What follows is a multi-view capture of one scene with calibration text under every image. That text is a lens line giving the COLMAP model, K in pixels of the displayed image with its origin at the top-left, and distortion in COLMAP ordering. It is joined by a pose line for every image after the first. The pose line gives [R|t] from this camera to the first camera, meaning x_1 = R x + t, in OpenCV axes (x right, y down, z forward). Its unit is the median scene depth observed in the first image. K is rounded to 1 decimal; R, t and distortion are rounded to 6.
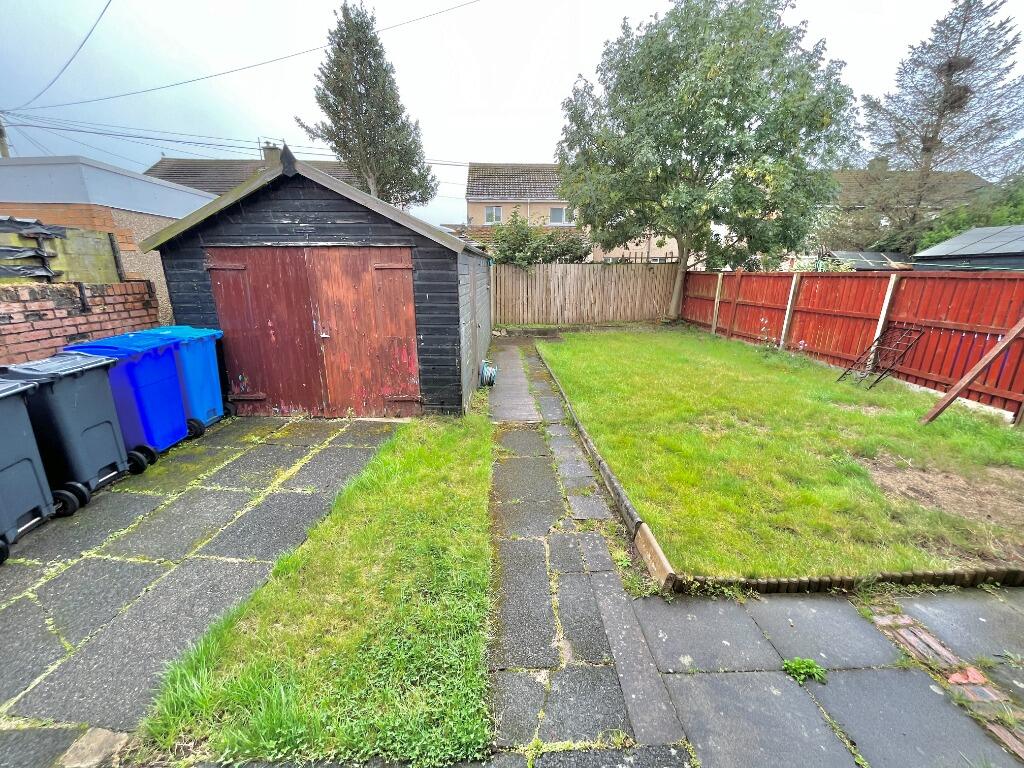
lens RADIAL K [[414.1, 0, 509.3], [0, 414.1, 382.1], [0, 0, 1]] dist [0.002248, -0.000761]
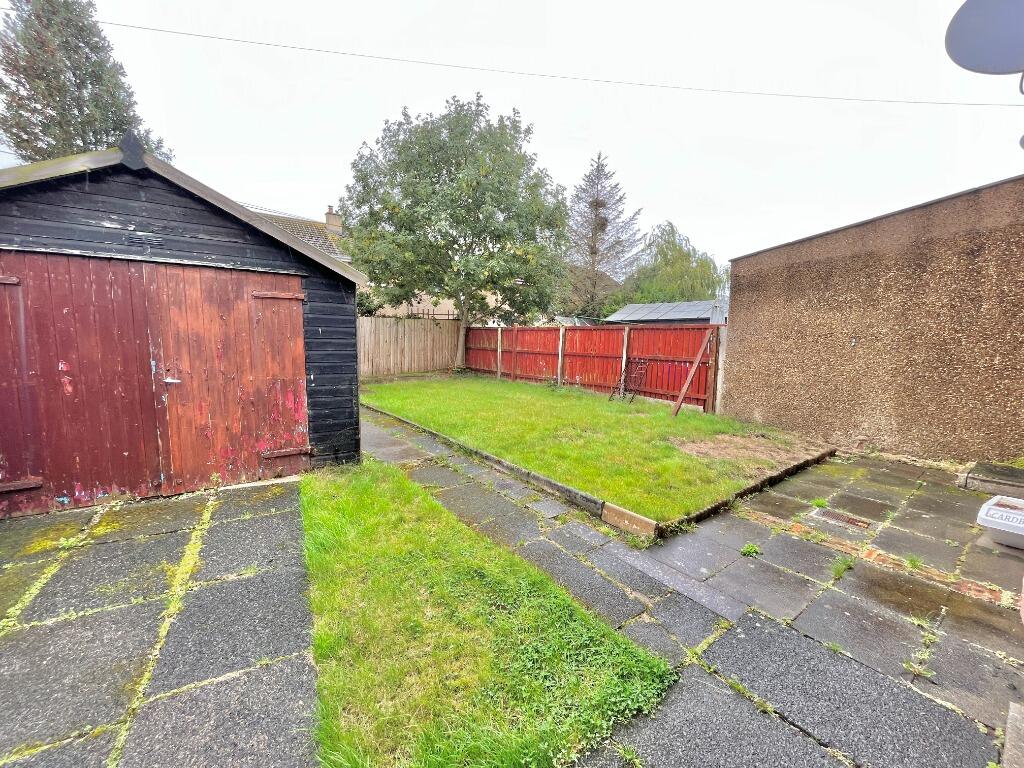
lens RADIAL K [[414.1, 0, 510.9], [0, 414.1, 383.3], [0, 0, 1]] dist [0.002248, -0.000761]
pose [[0.819271, -0.052100, 0.571034, -0.358203], [0.132427, 0.986133, -0.100022, 0.045497], [-0.557905, 0.157566, 0.814810, 0.056970]]
